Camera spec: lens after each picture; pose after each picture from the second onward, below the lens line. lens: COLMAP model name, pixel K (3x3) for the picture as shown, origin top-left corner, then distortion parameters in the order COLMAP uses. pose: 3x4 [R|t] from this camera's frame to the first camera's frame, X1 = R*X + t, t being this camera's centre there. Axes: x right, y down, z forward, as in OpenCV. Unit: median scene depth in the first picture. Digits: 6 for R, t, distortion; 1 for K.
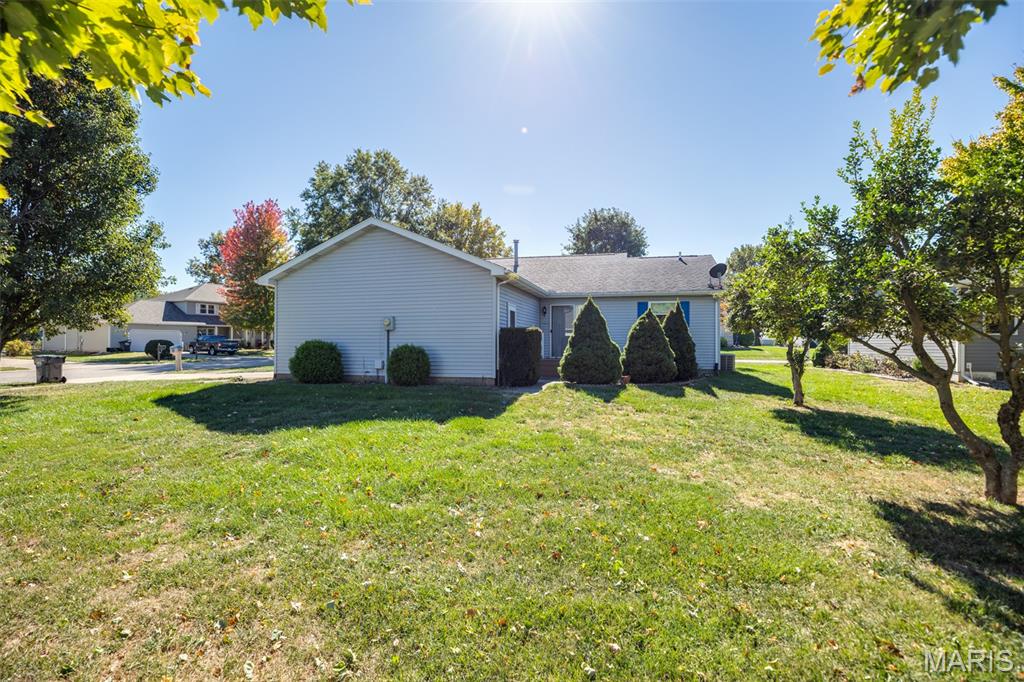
lens RADIAL K [[475.3, 0, 512.0], [0, 475.3, 341.0], [0, 0, 1]] dist [-0.038307, 0.011840]
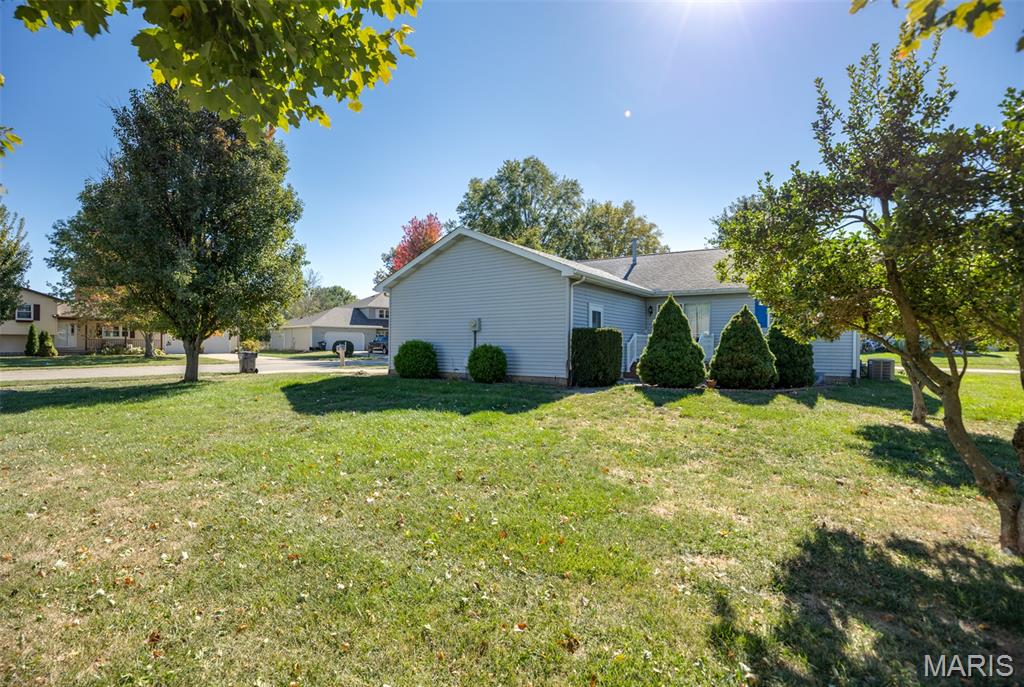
lens RADIAL K [[482.1, 0, 512.0], [0, 482.1, 343.5], [0, 0, 1]] dist [-0.021487, 0.000553]
pose [[0.938937, 0.005344, -0.344049, 0.194299], [-0.005466, 0.999985, 0.000616, 0.004503], [0.344047, 0.001302, 0.938952, -0.000727]]
